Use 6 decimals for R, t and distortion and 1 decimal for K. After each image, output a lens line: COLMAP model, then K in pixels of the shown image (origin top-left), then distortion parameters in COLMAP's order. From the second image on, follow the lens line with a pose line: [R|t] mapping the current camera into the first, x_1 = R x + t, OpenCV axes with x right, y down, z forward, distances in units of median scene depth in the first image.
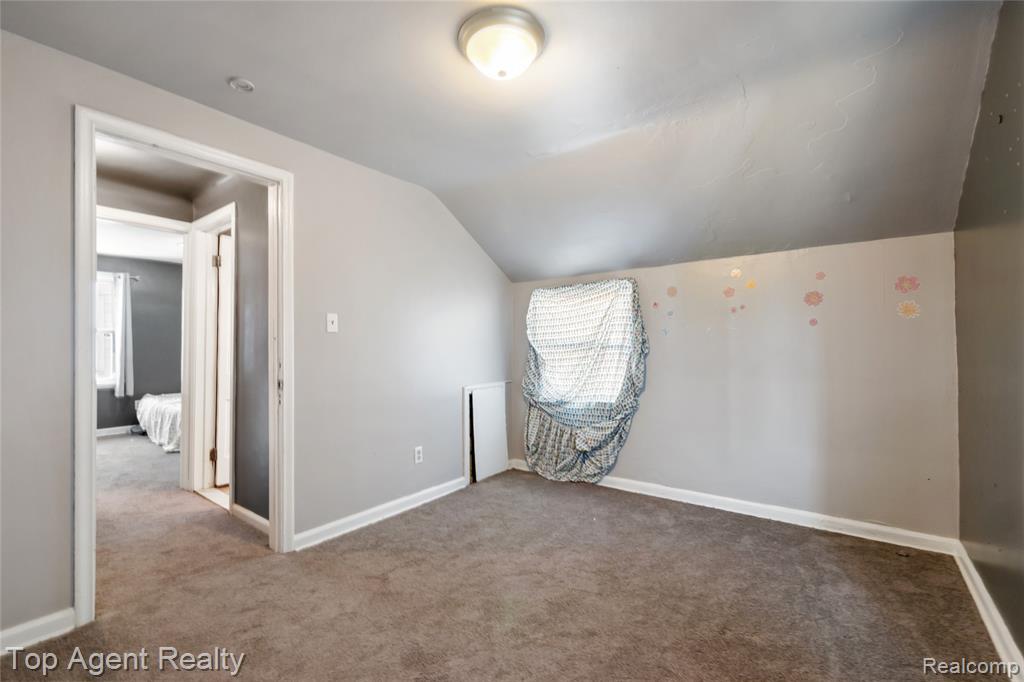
lens RADIAL K [[451.5, 0, 511.3], [0, 451.5, 342.3], [0, 0, 1]] dist [-0.010253, 0.000058]
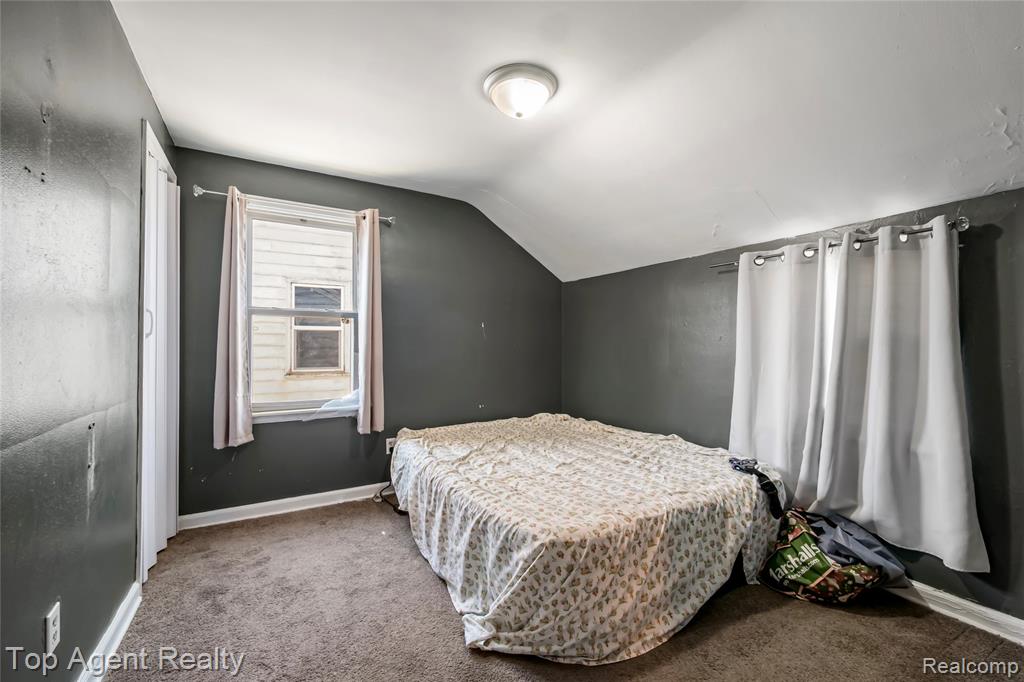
lens RADIAL K [[427.6, 0, 512.4], [0, 427.6, 346.1], [0, 0, 1]] dist [-0.013538, 0.002569]
pose [[0.924738, 0.007376, -0.380533, -0.503346], [-0.005374, 0.999966, 0.006325, 0.010255], [0.380566, -0.003804, 0.924746, 0.580808]]
